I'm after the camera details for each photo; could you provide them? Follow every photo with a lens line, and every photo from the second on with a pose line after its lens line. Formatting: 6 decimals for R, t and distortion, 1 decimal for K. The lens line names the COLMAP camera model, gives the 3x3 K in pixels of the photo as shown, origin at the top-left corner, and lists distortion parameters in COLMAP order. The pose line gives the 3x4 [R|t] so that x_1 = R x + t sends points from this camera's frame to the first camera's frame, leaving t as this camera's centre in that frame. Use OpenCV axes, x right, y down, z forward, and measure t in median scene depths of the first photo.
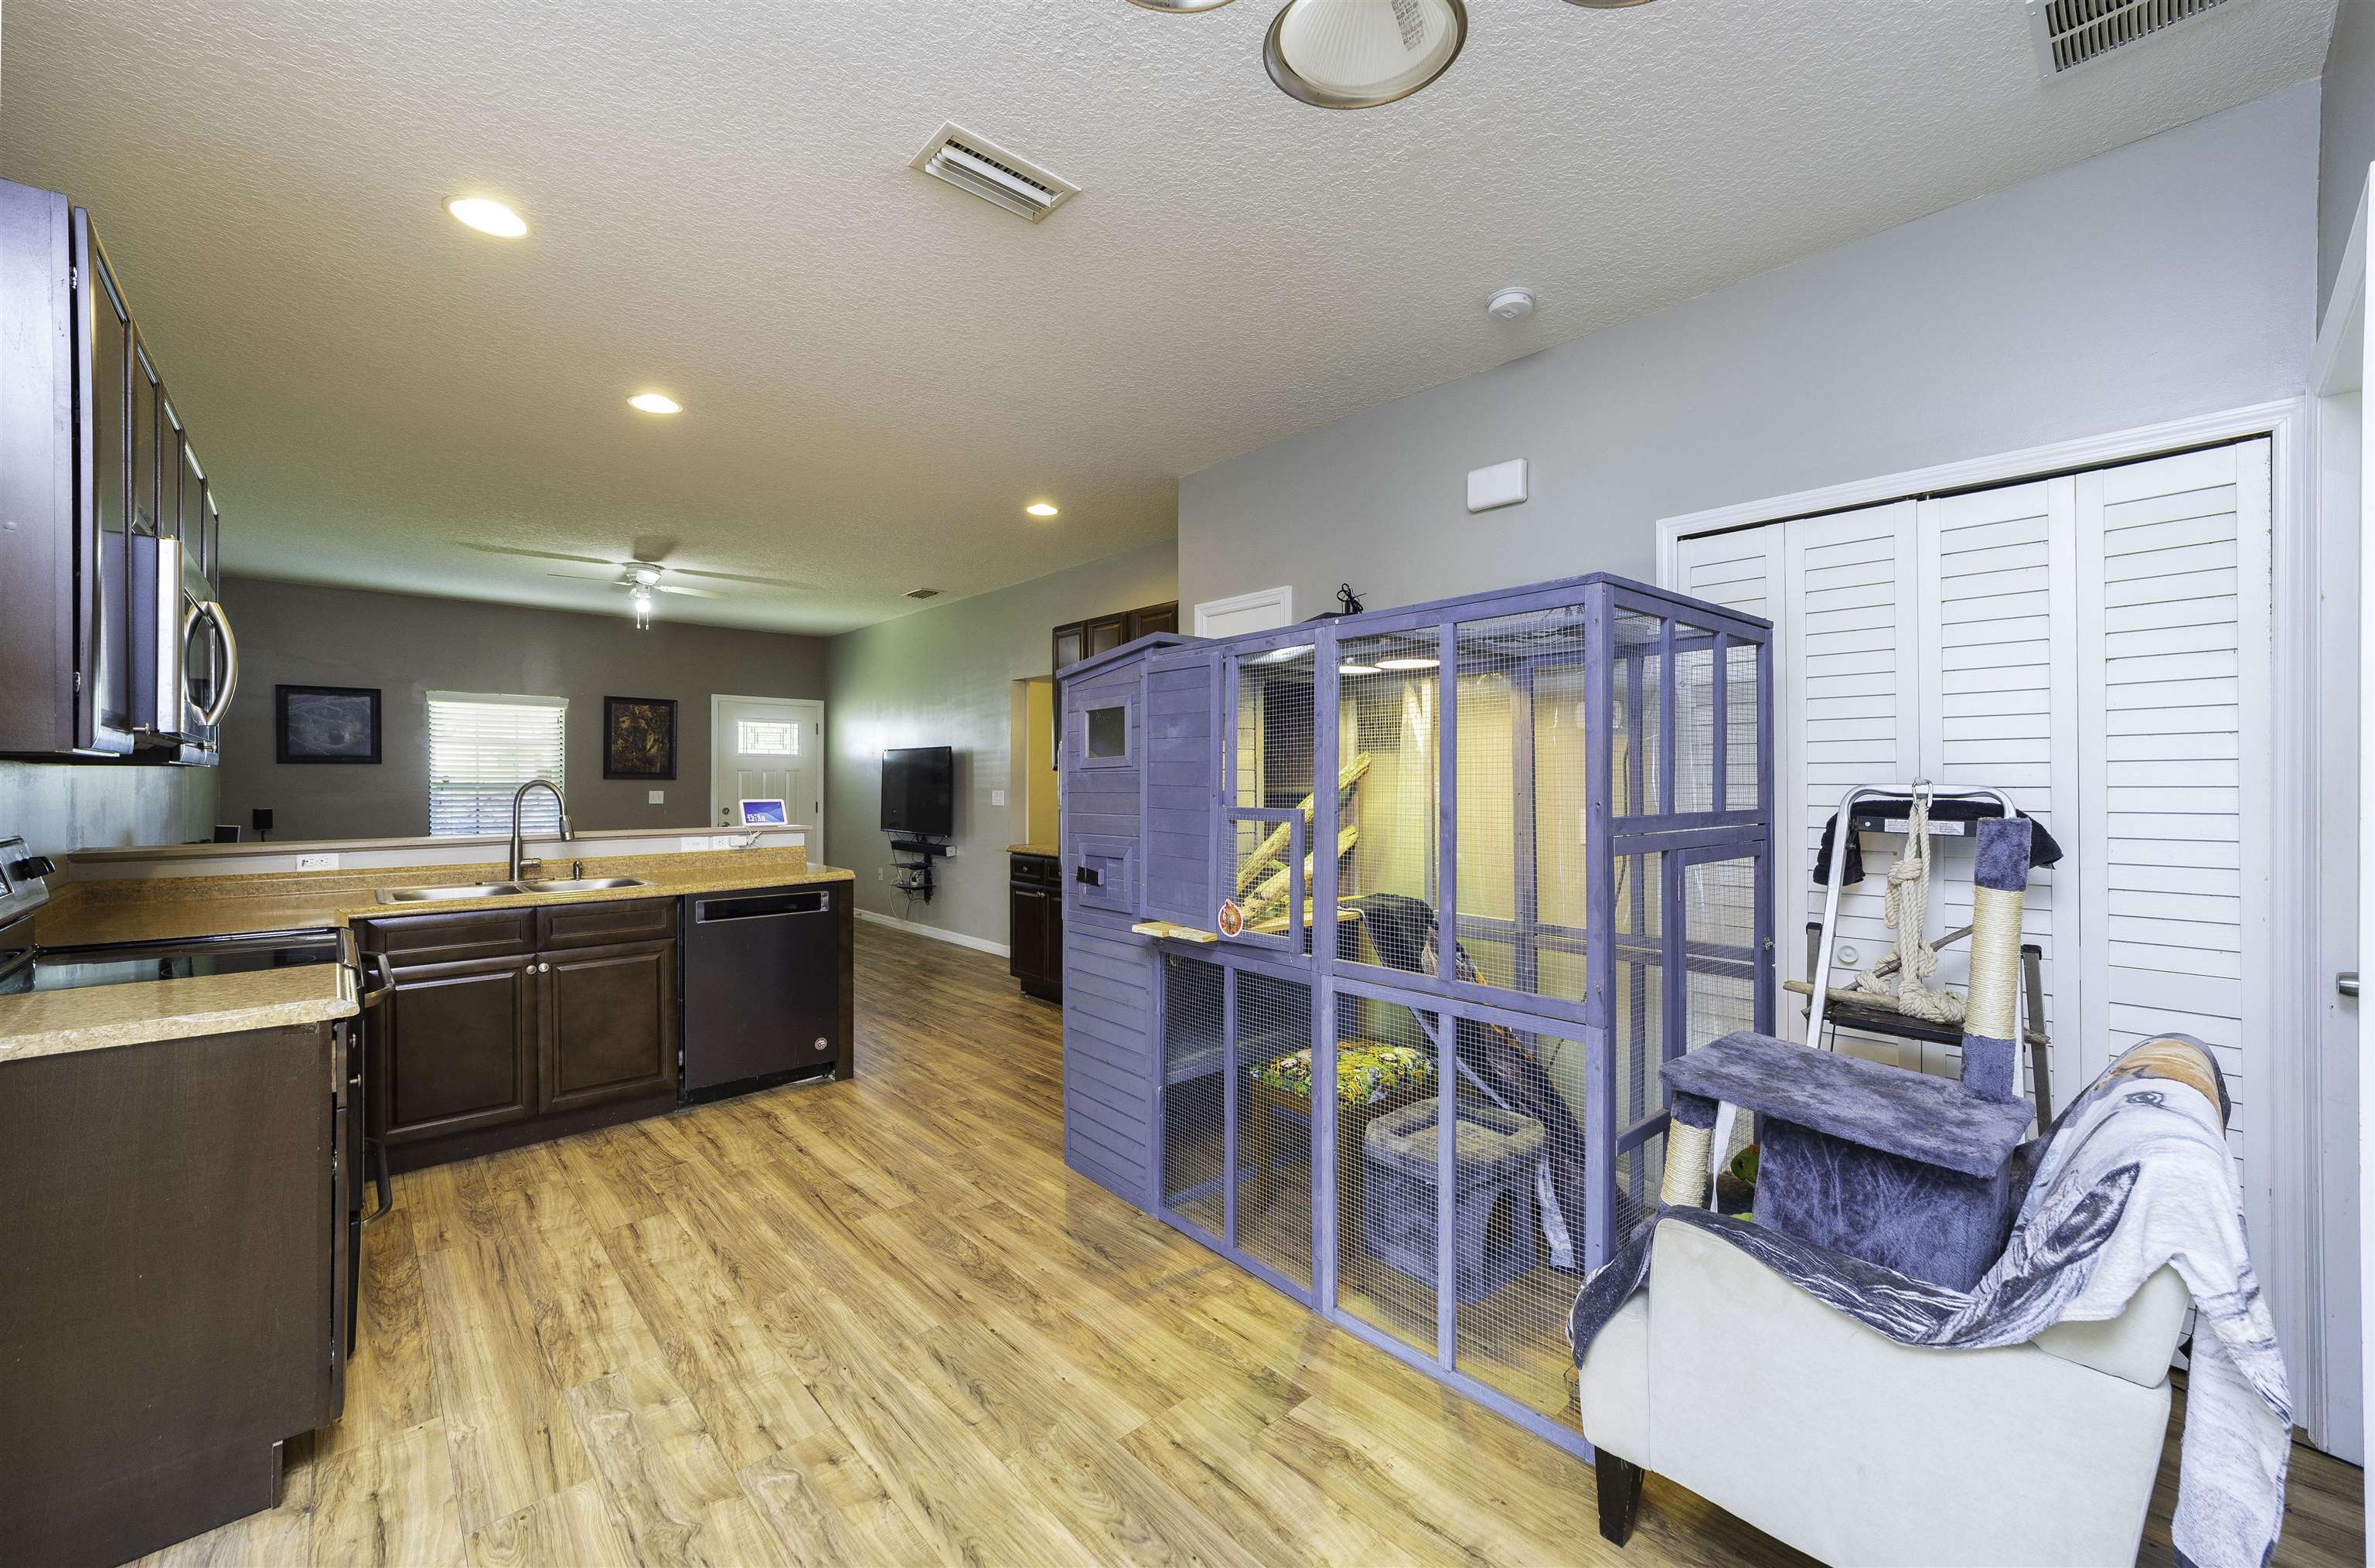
lens RADIAL K [[937.2, 0, 1194.8], [0, 937.2, 779.9], [0, 0, 1]] dist [0.002172, 0.000388]
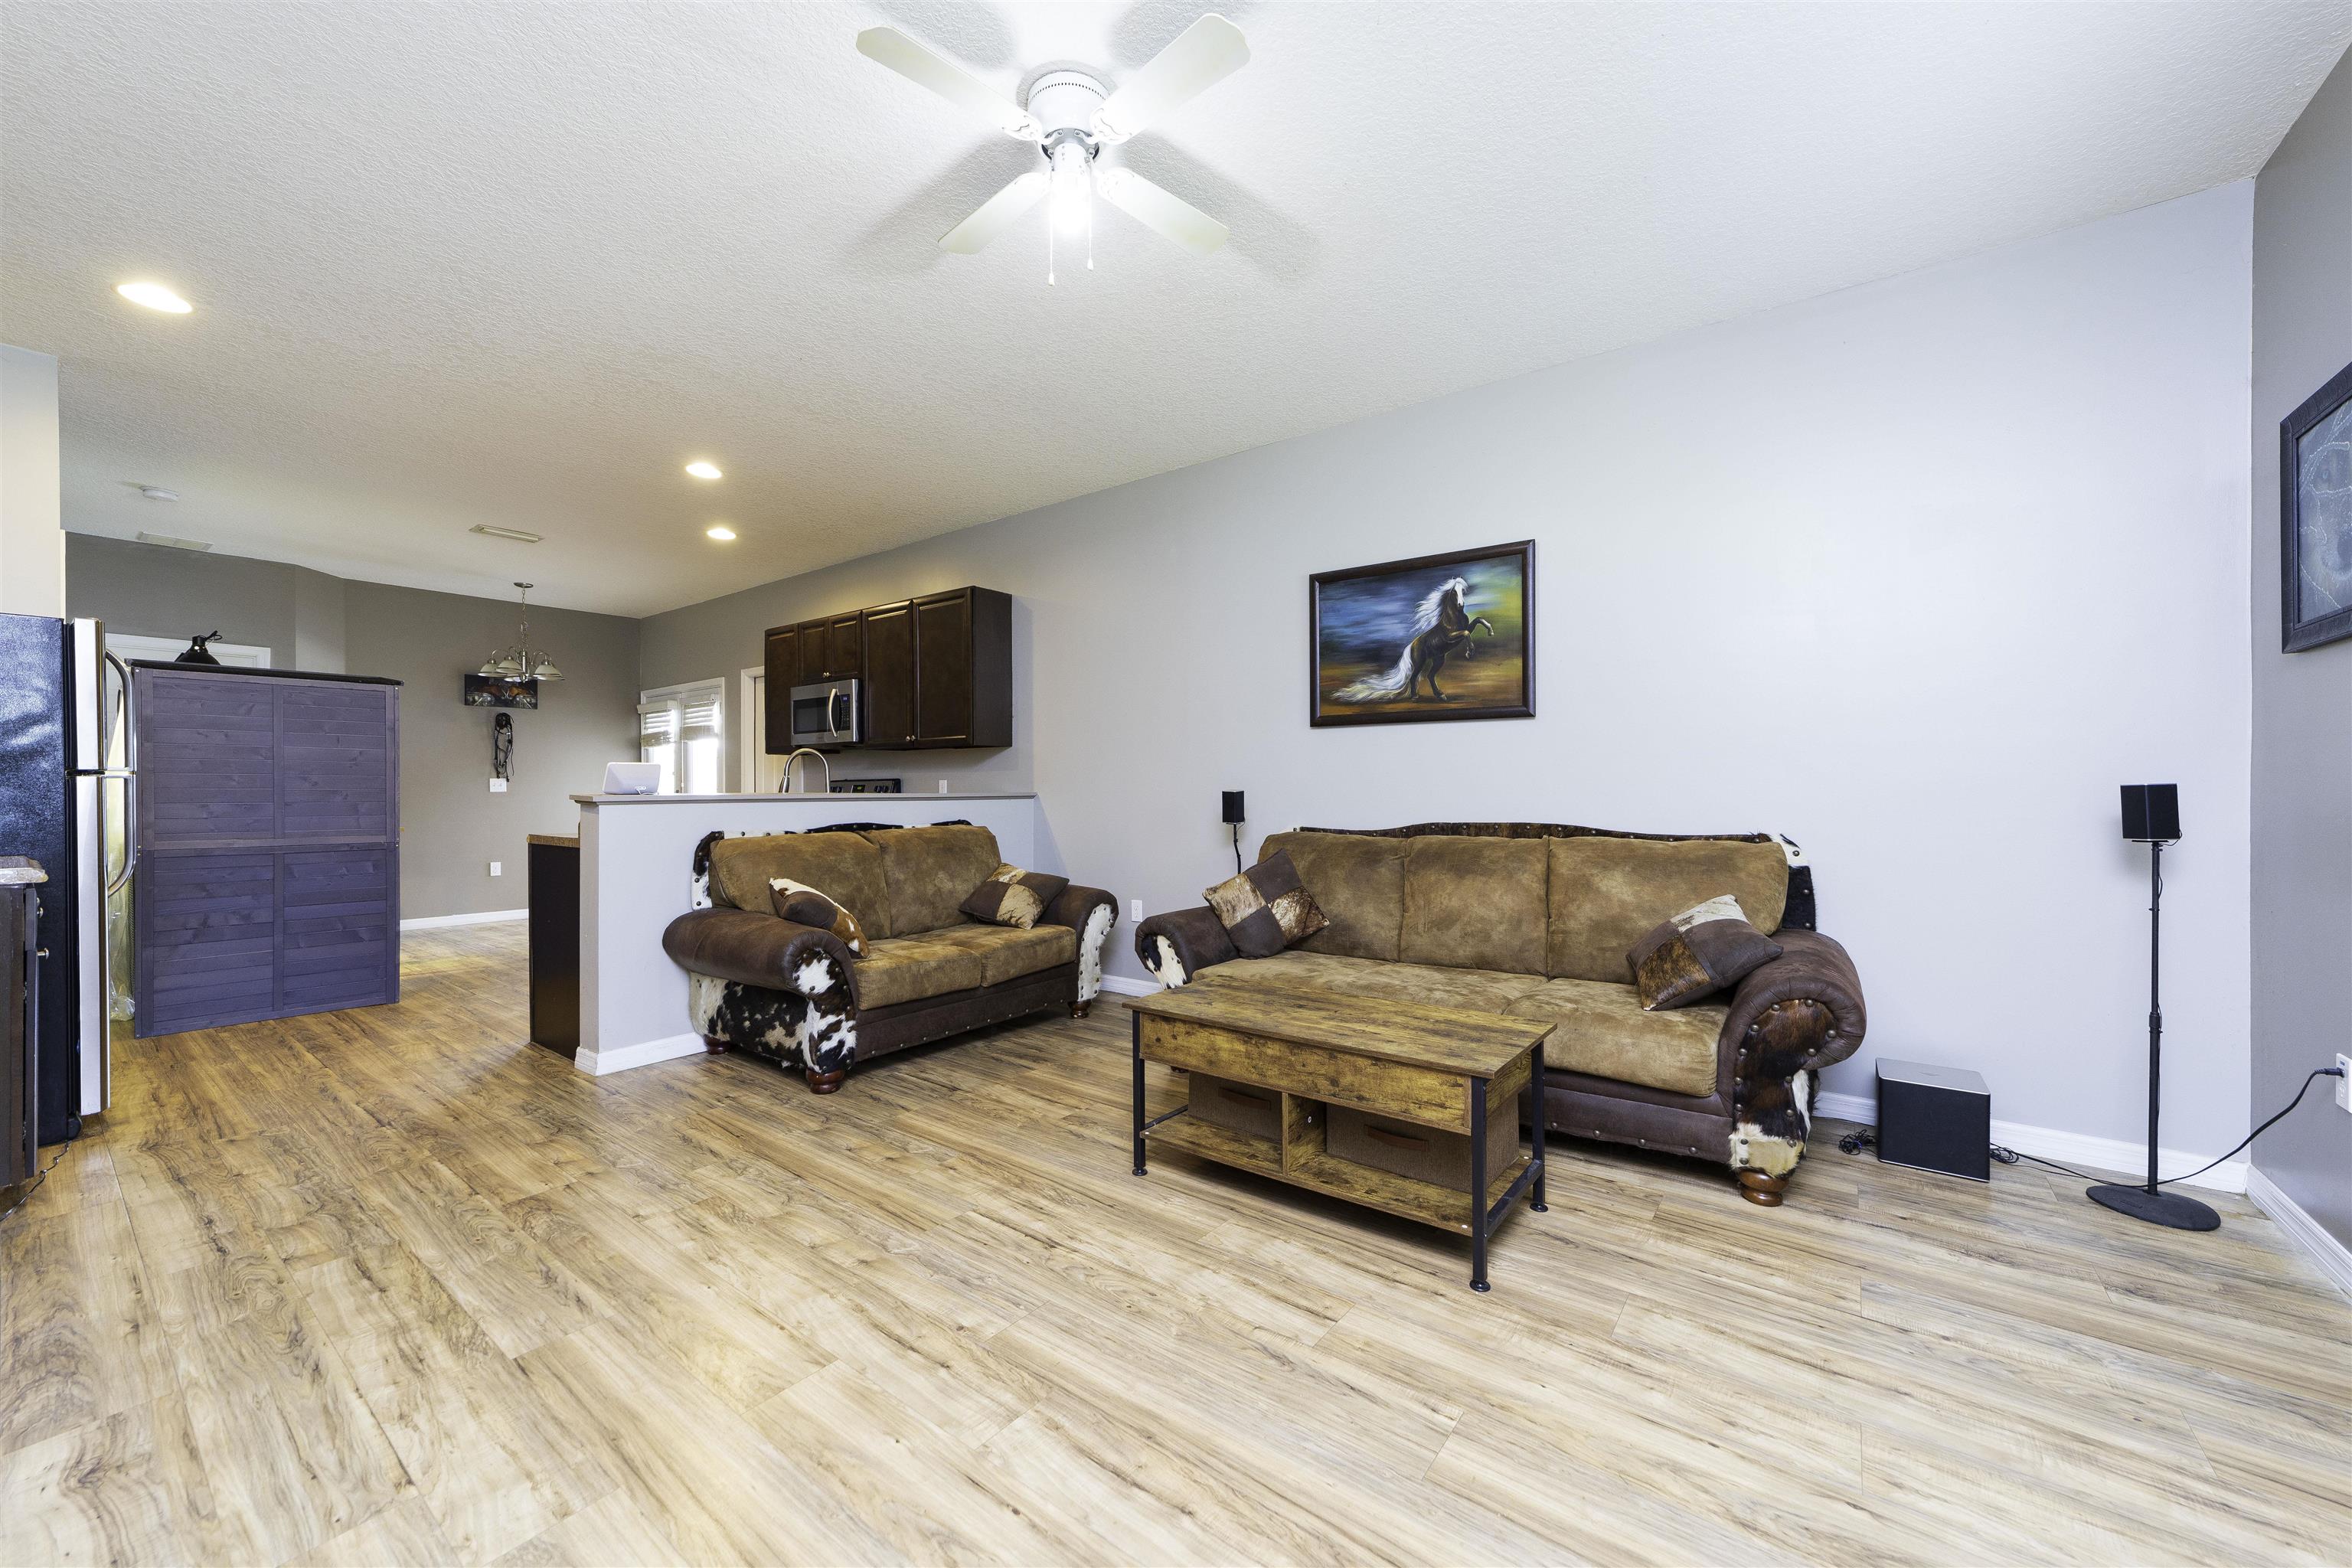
lens RADIAL K [[897.7, 0, 1173.9], [0, 897.7, 789.3], [0, 0, 1]] dist [-0.017495, 0.008850]
pose [[-0.983379, 0.003249, -0.181537, -0.988188], [0.002897, 0.999993, 0.002201, 0.055485], [0.181543, 0.001638, -0.983382, 2.344461]]
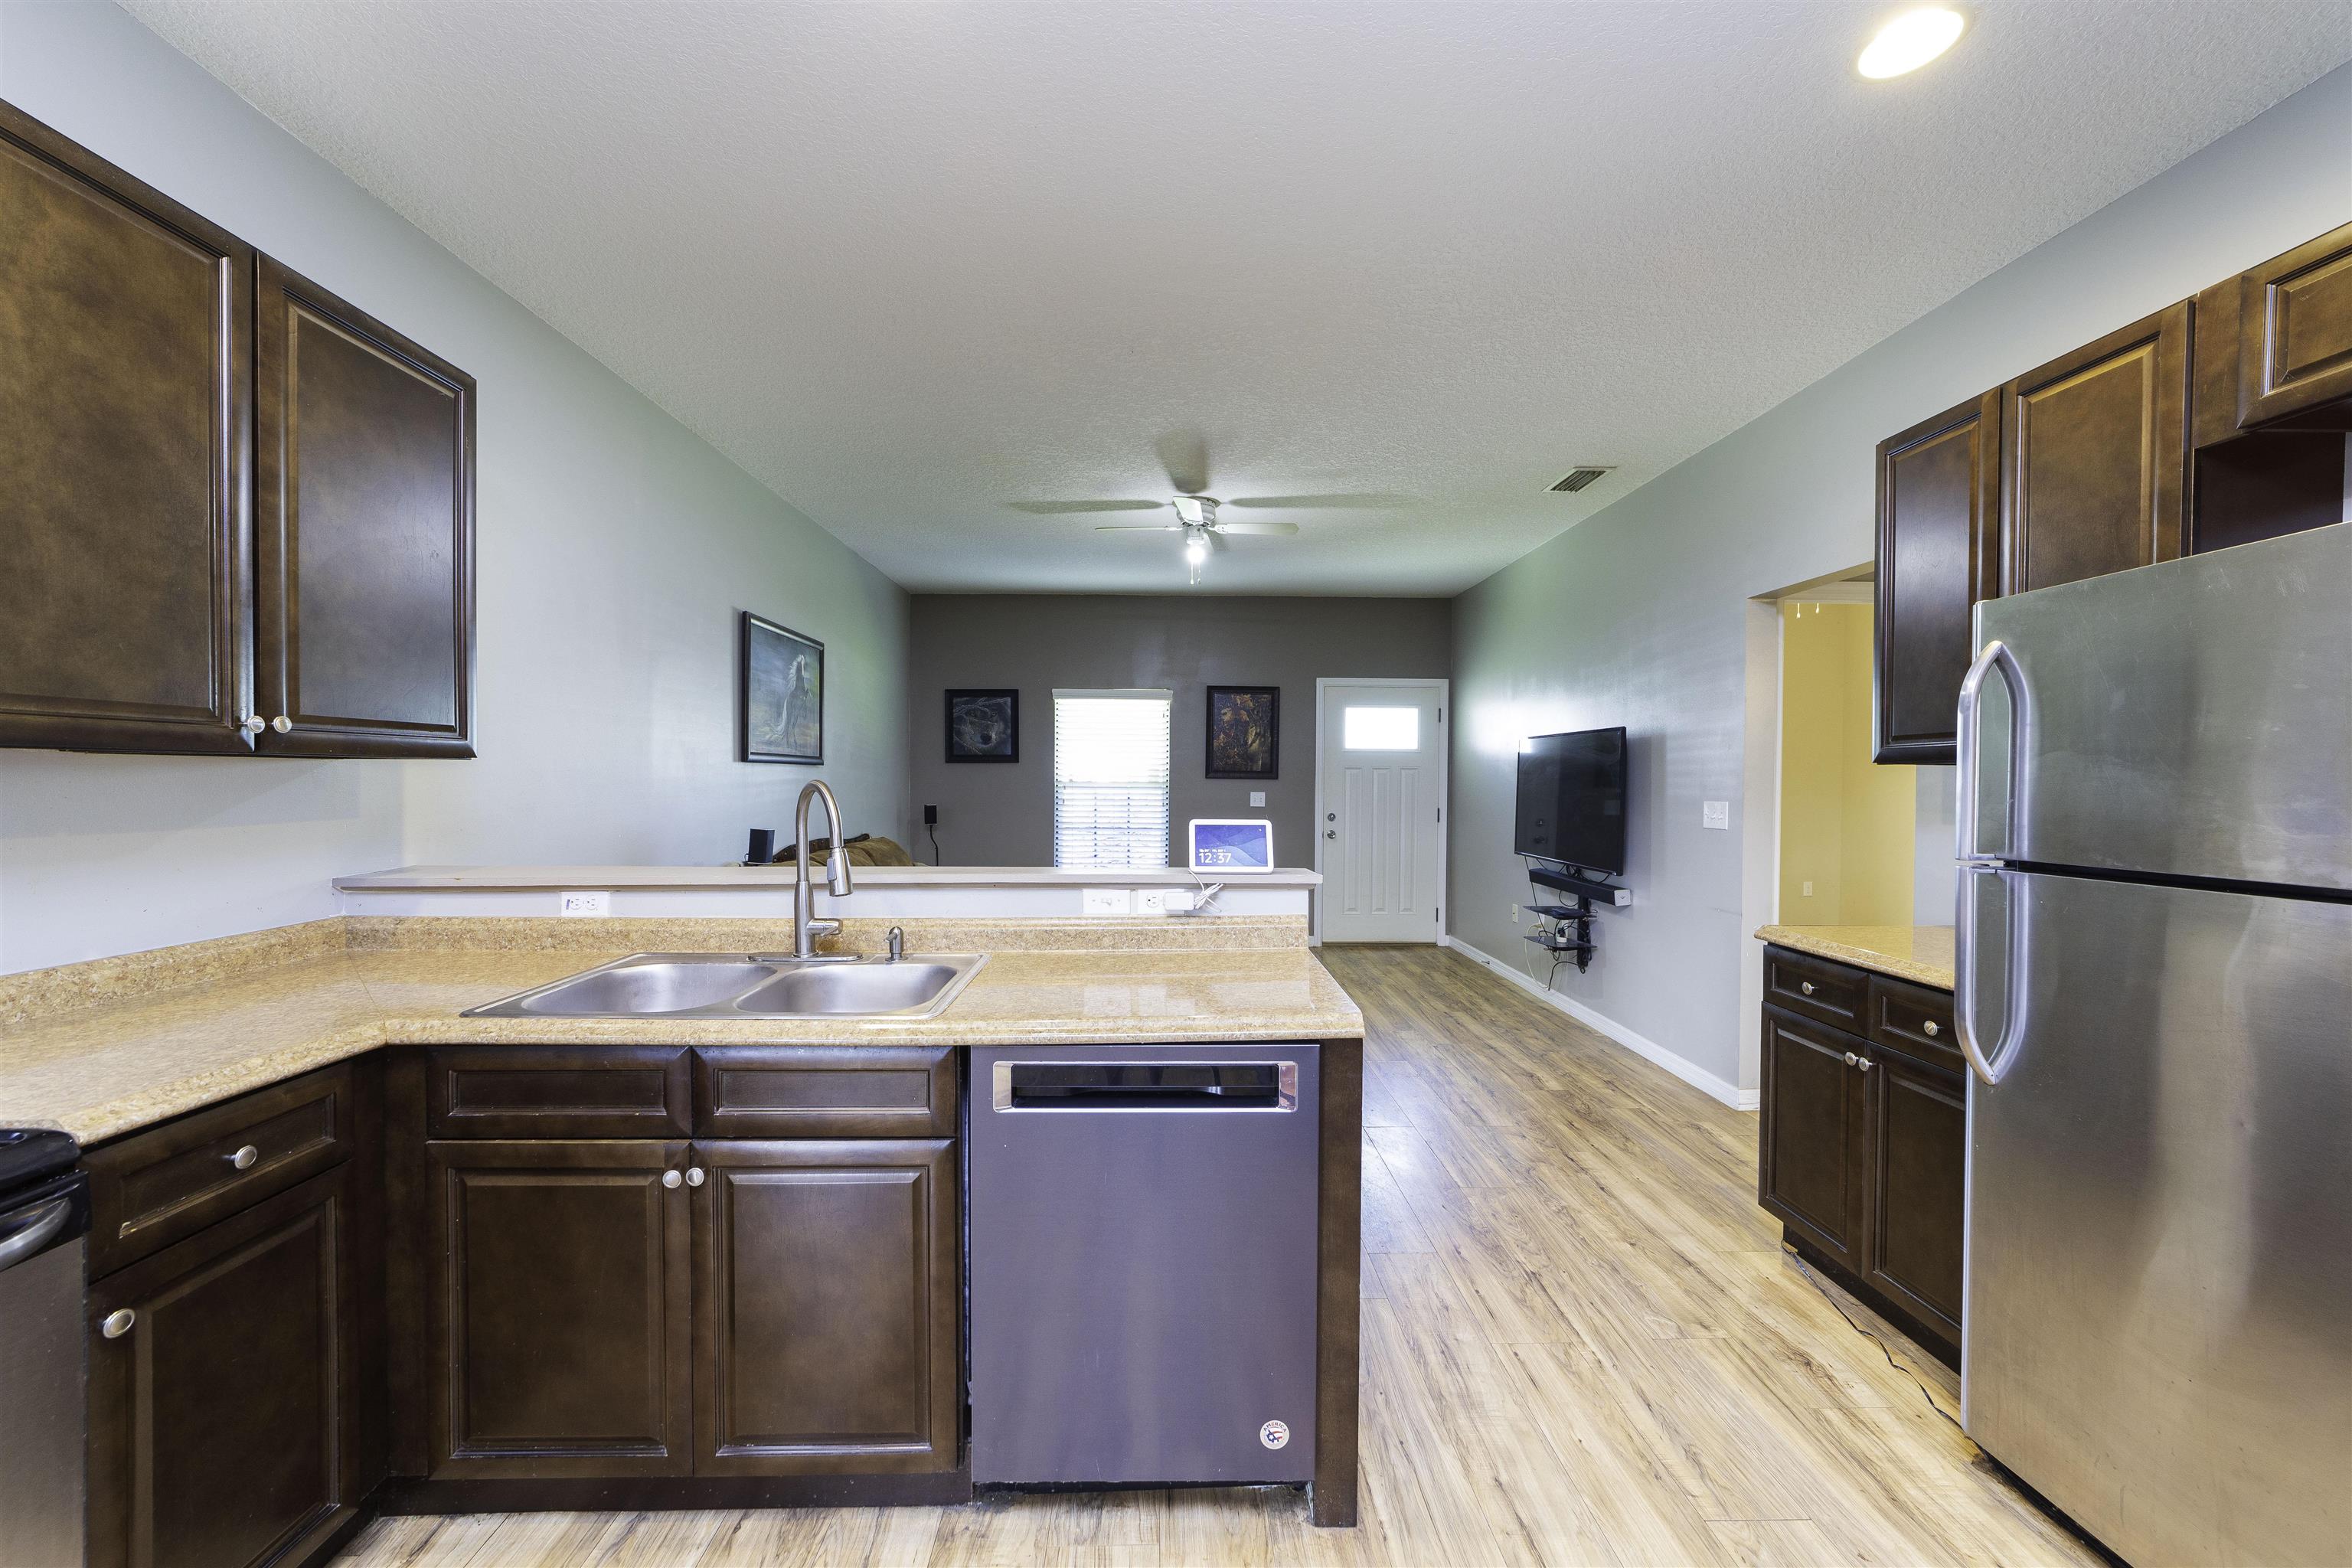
lens RADIAL K [[897.7, 0, 1173.9], [0, 897.7, 789.3], [0, 0, 1]] dist [-0.017495, 0.008850]
pose [[0.753265, 0.011320, -0.657620, -0.200776], [-0.004249, 0.999915, 0.012345, -0.002409], [0.657703, -0.006505, 0.753249, 0.756476]]
